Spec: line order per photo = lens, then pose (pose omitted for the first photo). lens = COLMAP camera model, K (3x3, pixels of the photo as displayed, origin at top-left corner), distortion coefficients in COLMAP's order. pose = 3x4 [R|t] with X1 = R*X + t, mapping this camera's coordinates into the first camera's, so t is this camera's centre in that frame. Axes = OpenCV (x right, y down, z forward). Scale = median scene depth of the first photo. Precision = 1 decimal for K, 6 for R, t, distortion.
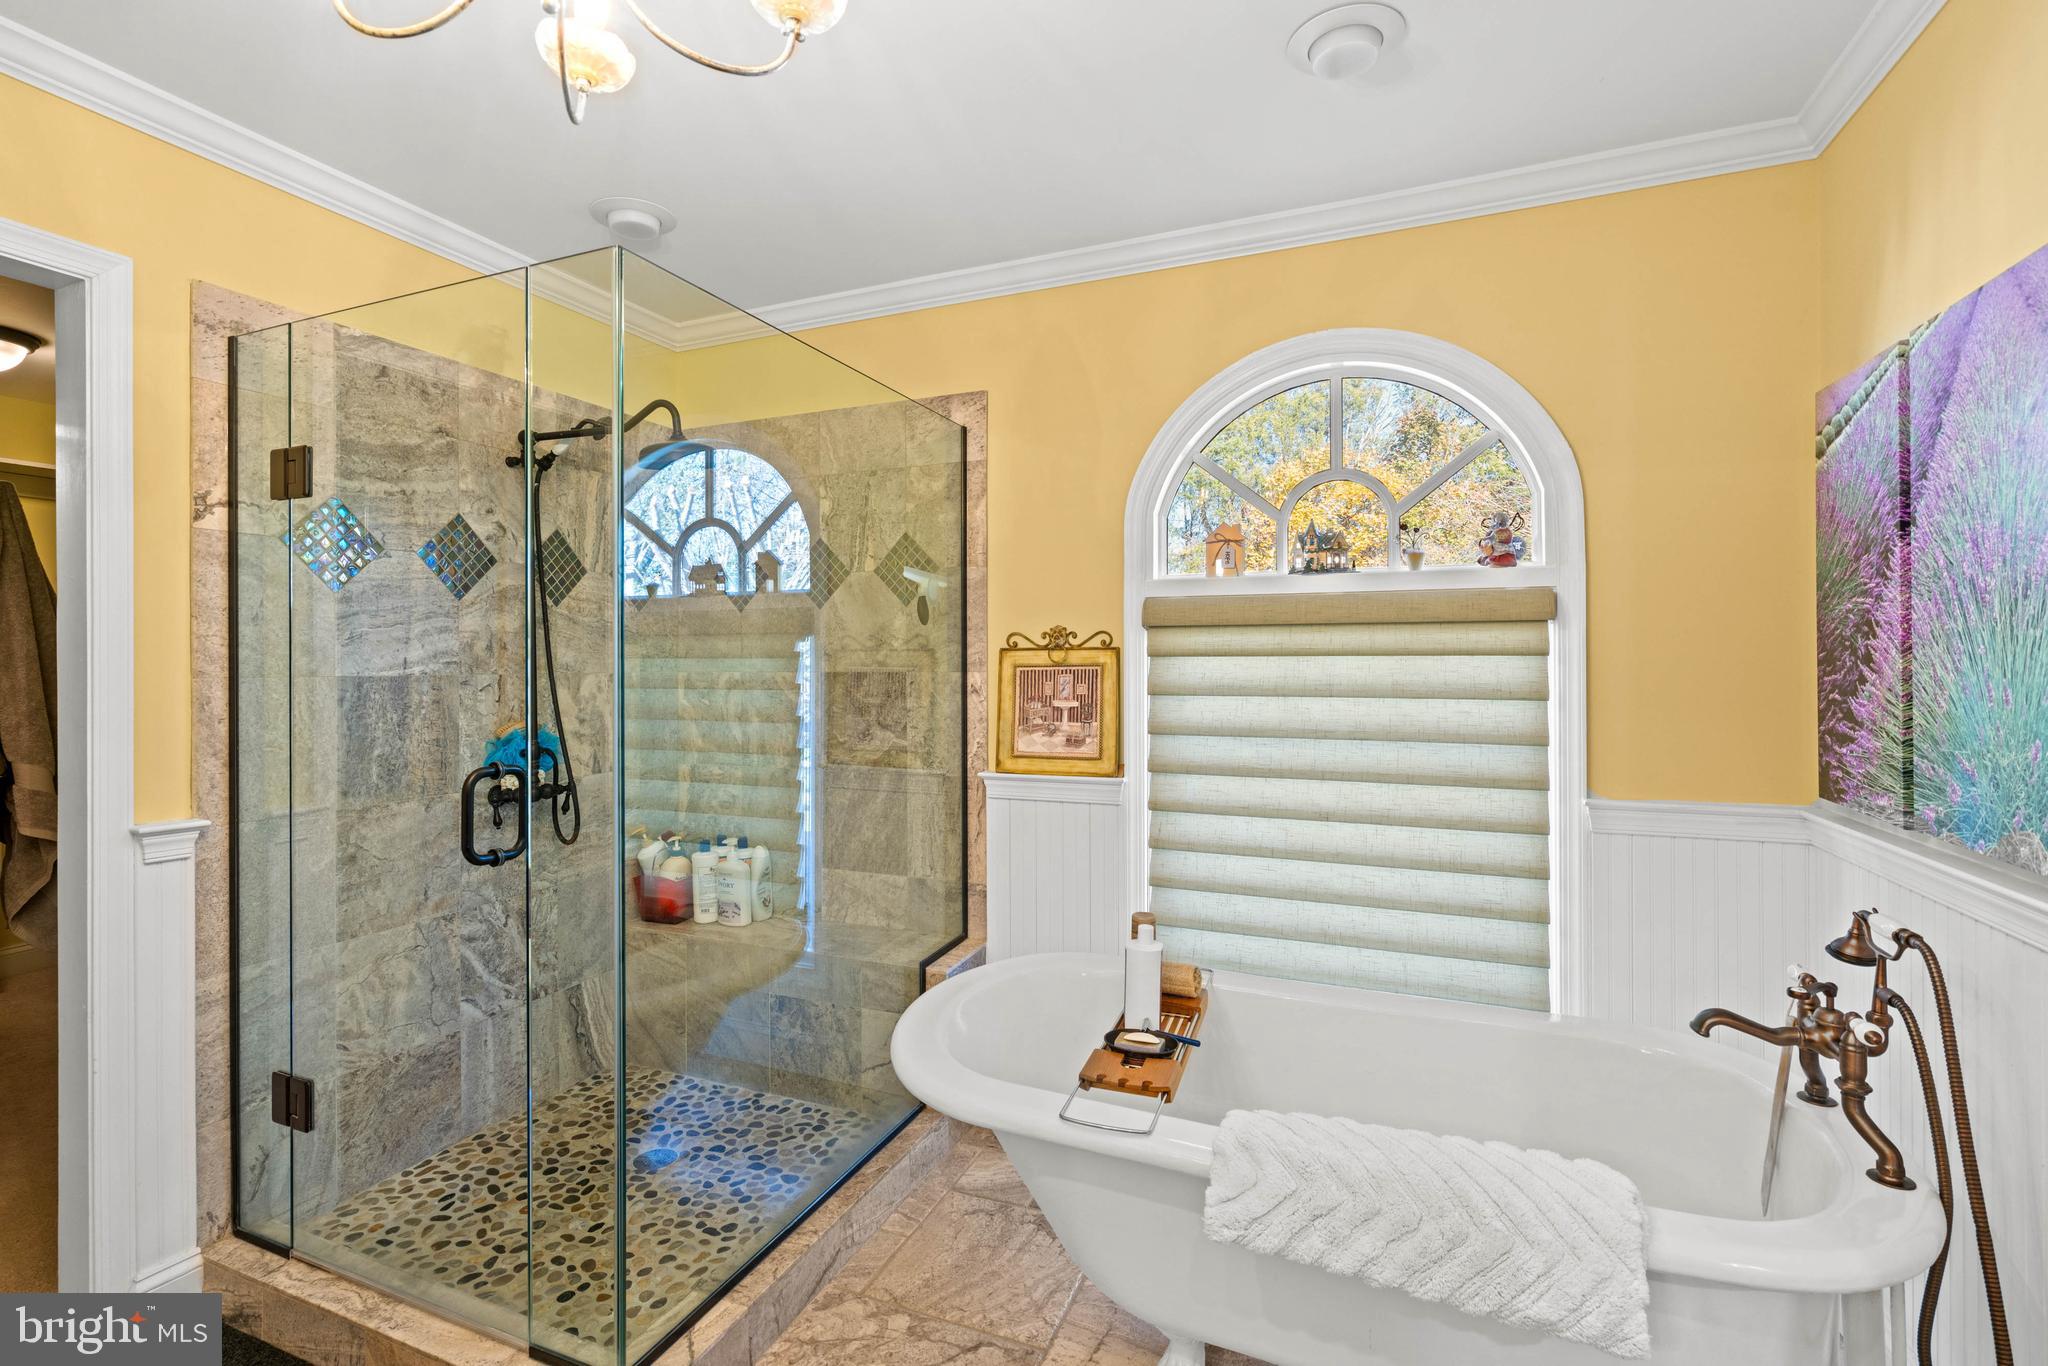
lens RADIAL K [[948.1, 0, 1019.3], [0, 948.1, 665.5], [0, 0, 1]] dist [-0.007285, 0.005581]
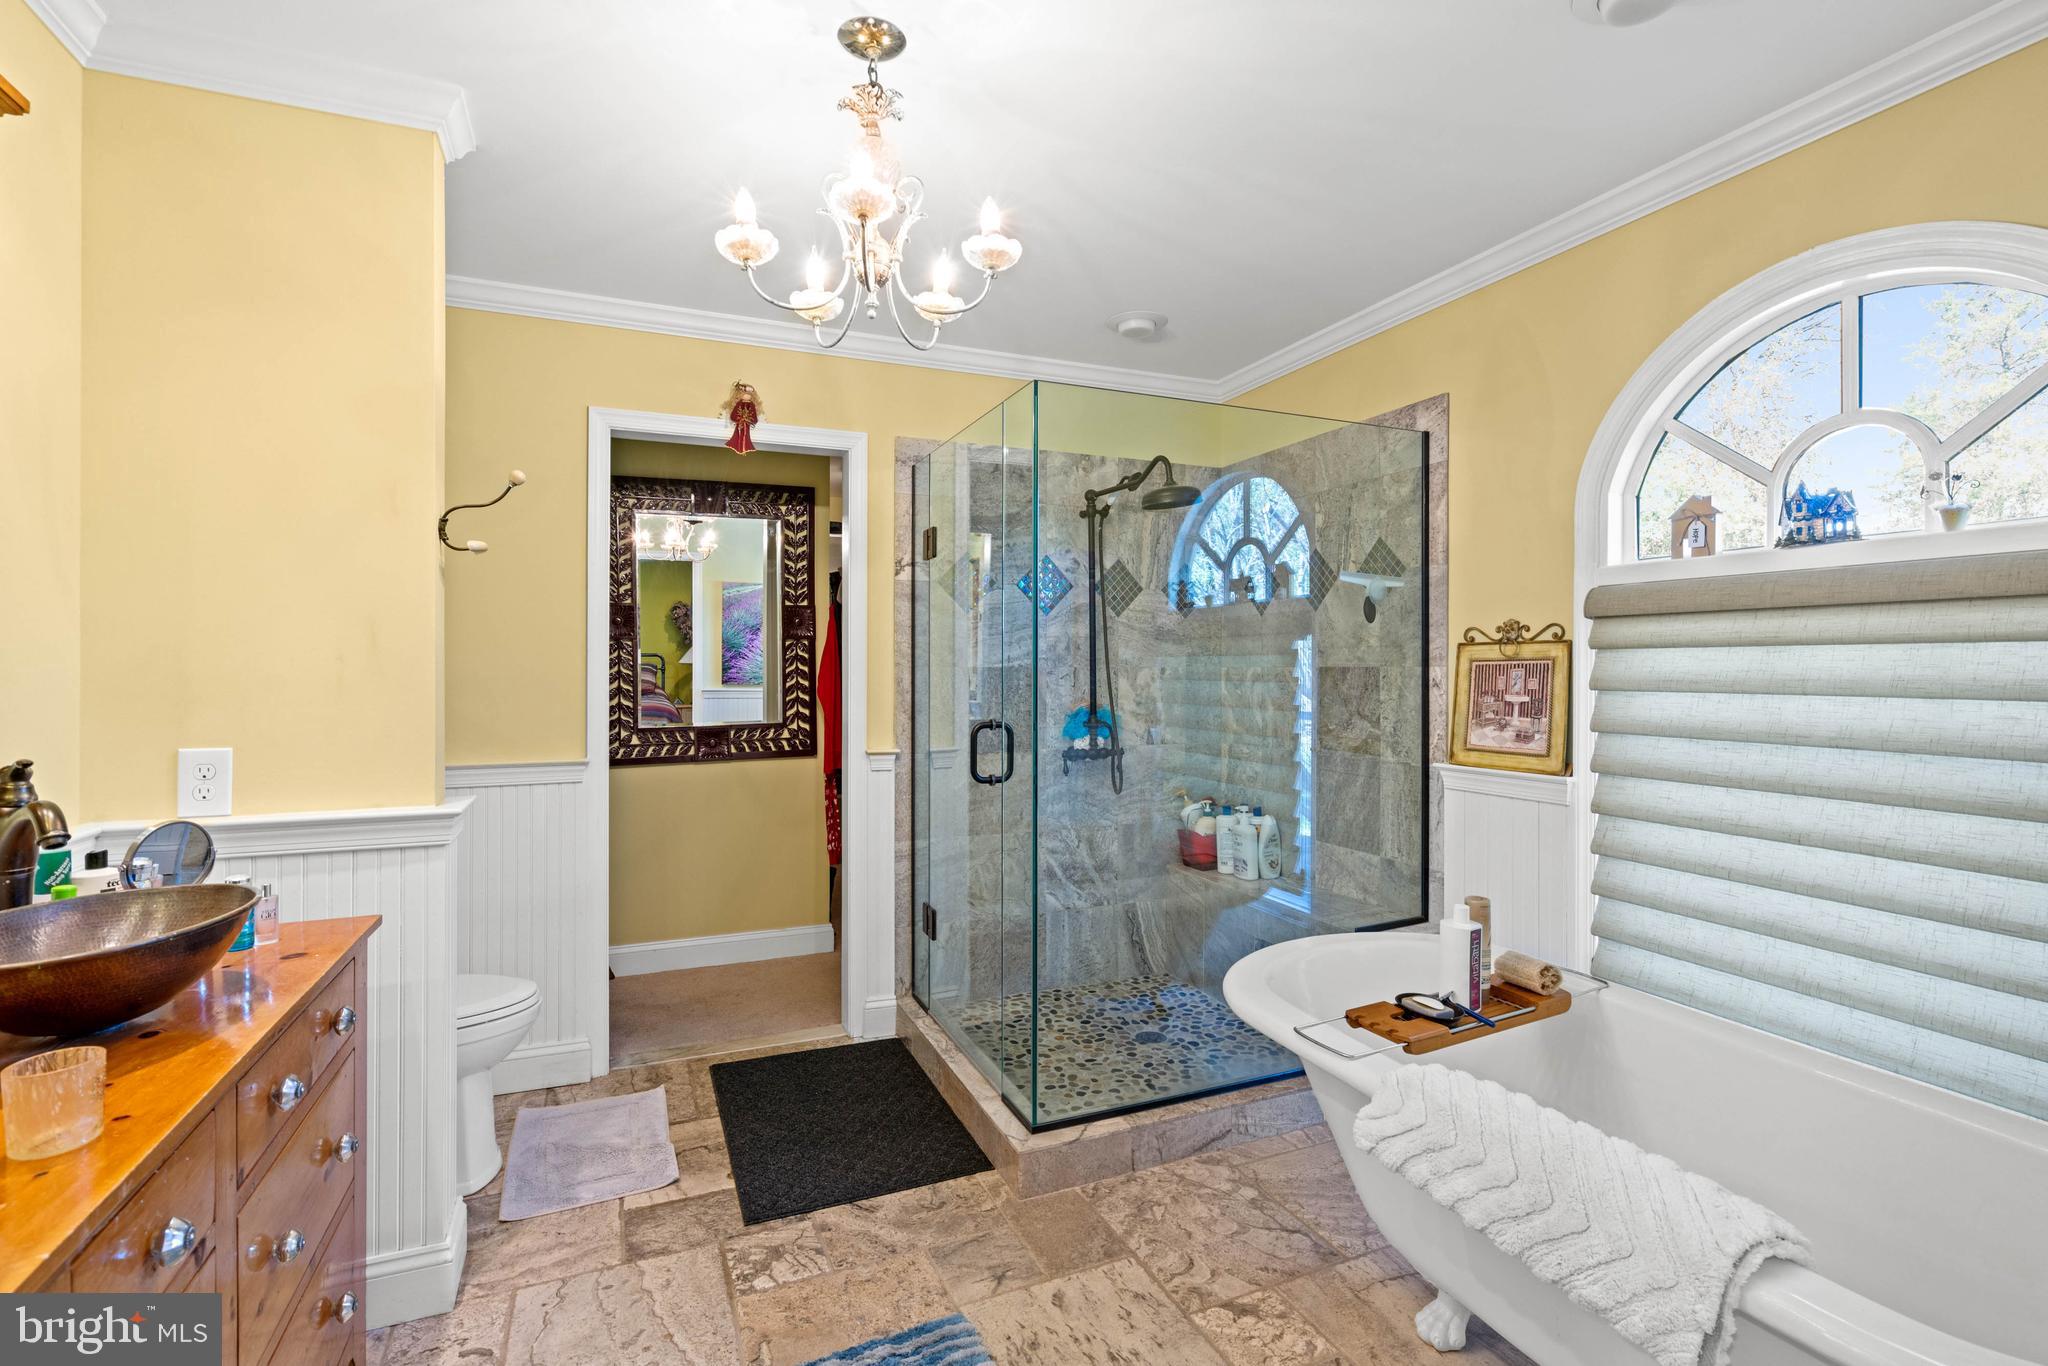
lens RADIAL K [[948.1, 0, 1019.3], [0, 948.1, 665.5], [0, 0, 1]] dist [-0.007285, 0.005581]
pose [[0.718531, 0.000894, -0.695494, 0.359231], [-0.003593, 0.999991, -0.002427, 0.010390], [0.695486, 0.004243, 0.718527, -0.063717]]
